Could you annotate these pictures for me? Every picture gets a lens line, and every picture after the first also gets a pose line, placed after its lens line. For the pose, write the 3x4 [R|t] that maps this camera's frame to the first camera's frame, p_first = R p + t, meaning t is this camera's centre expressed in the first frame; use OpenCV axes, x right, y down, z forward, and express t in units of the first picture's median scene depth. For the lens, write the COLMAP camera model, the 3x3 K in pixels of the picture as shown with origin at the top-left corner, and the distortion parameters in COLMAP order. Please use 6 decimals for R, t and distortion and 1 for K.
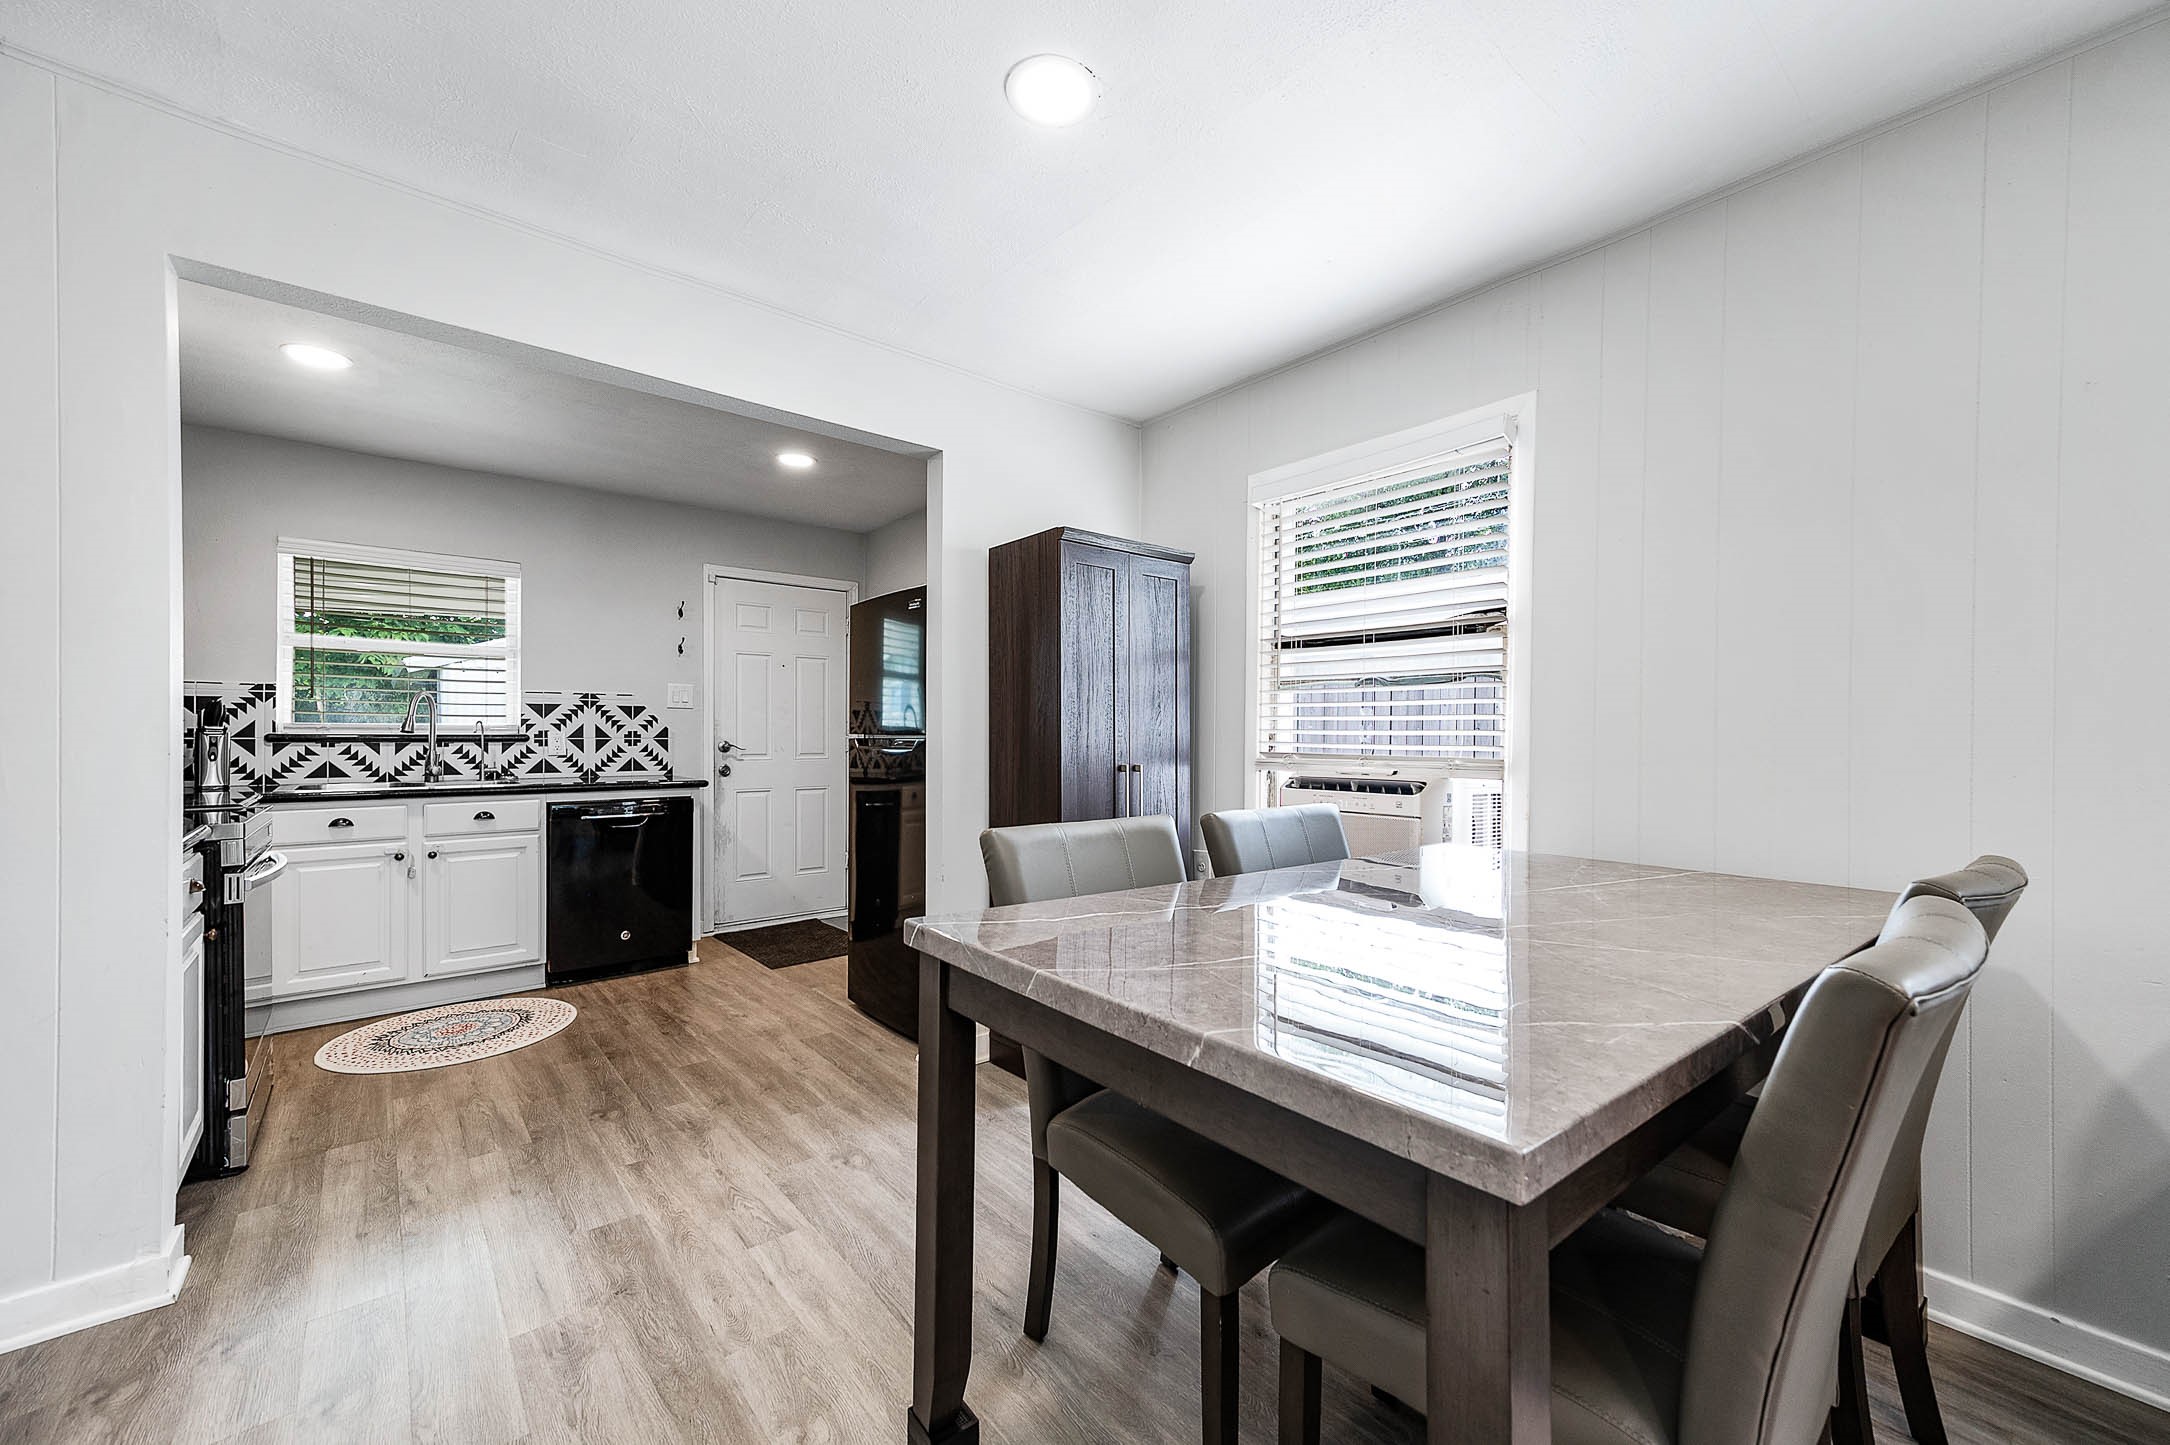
lens RADIAL K [[853.5, 0, 1090.0], [0, 853.5, 738.2], [0, 0, 1]] dist [0.001890, 0.000098]
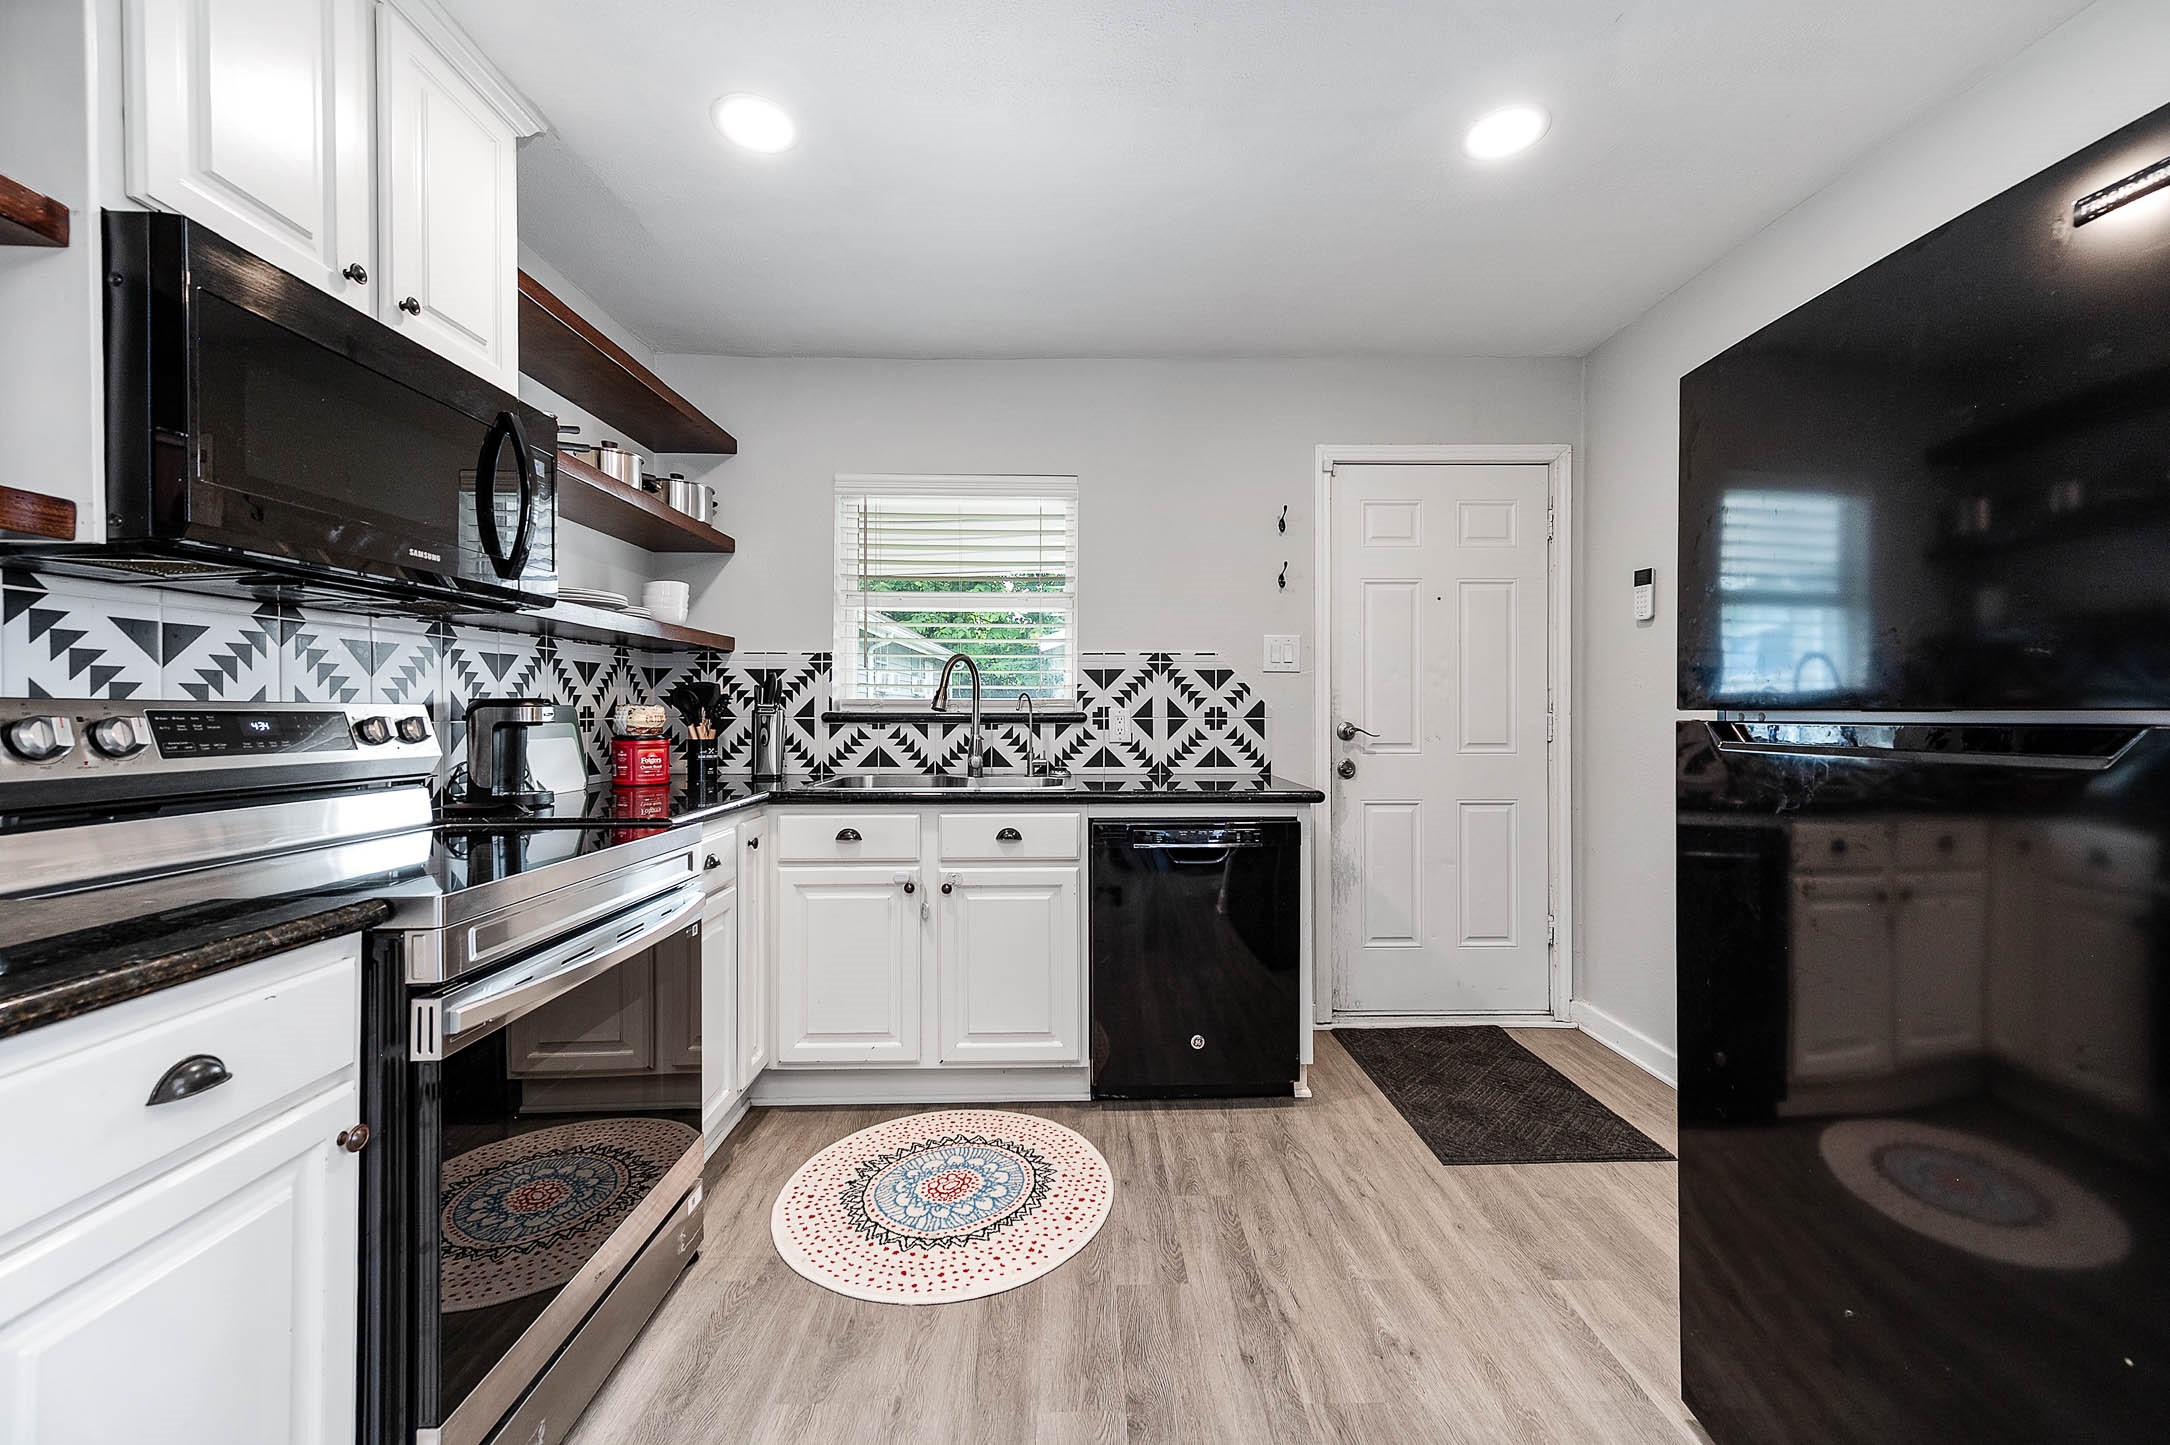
lens RADIAL K [[869.9, 0, 1089.8], [0, 869.9, 706.0], [0, 0, 1]] dist [0.005350, 0.000043]
pose [[0.782942, -0.006509, -0.622060, -0.205981], [-0.000184, 0.999943, -0.010695, -0.002125], [0.622094, 0.008488, 0.782896, 0.441666]]
